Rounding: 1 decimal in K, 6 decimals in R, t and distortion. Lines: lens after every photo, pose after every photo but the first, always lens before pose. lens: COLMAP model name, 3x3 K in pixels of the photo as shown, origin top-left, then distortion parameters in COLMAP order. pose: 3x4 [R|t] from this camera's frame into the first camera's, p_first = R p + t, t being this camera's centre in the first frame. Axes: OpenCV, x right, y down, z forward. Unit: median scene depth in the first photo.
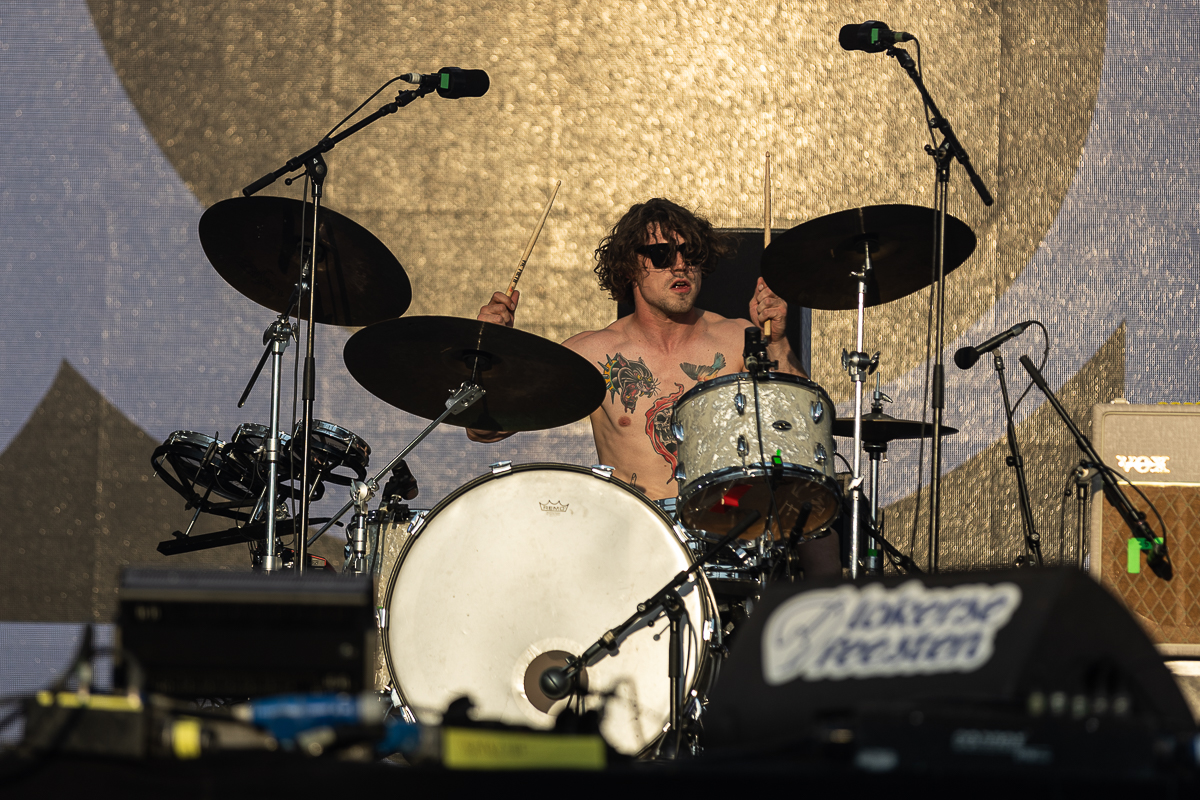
lens RADIAL K [[7479.1, 0, 600.0], [0, 7479.1, 400.0], [0, 0, 1]] dist [0.254578, -14.280242]
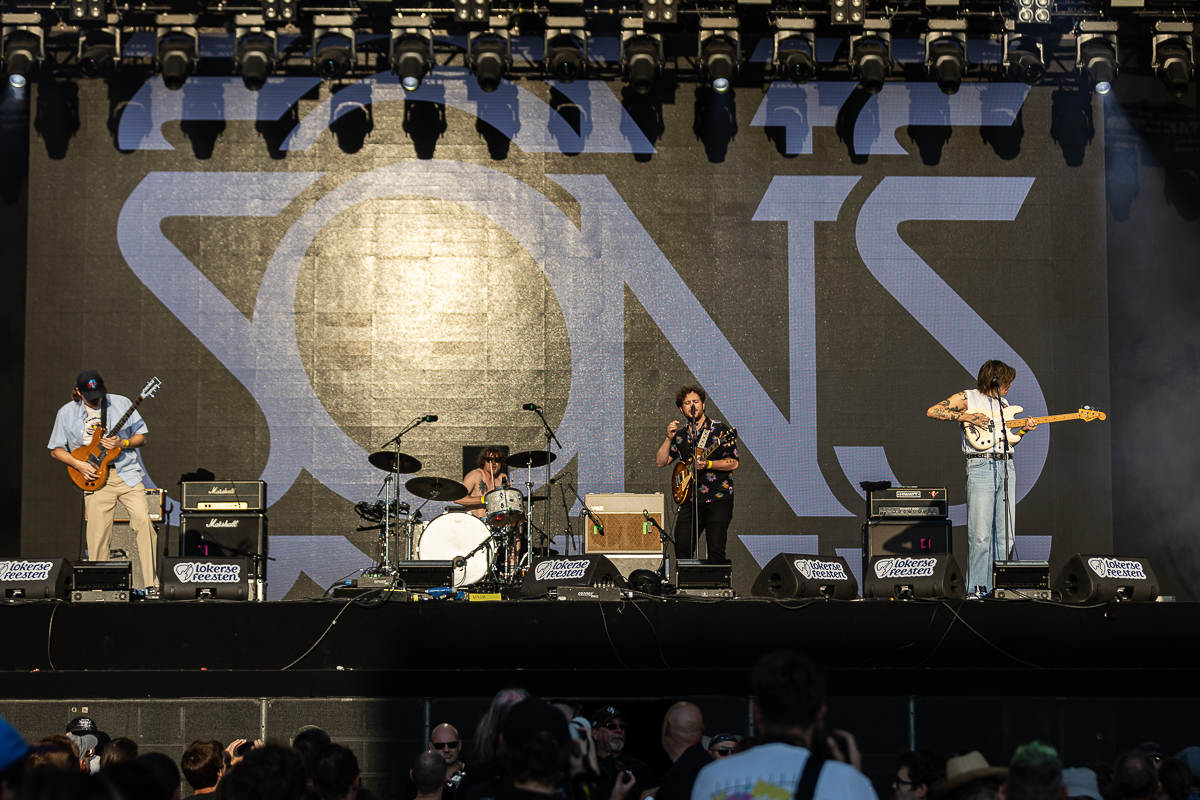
lens RADIAL K [[2468.9, 0, 694.2], [0, 2468.9, 399.6], [0, 0, 1]] dist [-0.045046, -0.077204]
pose [[0.990278, -0.016105, 0.138163, -0.064625], [0.015803, 0.999870, 0.003282, -0.056141], [-0.138198, -0.001067, 0.990404, -0.386887]]
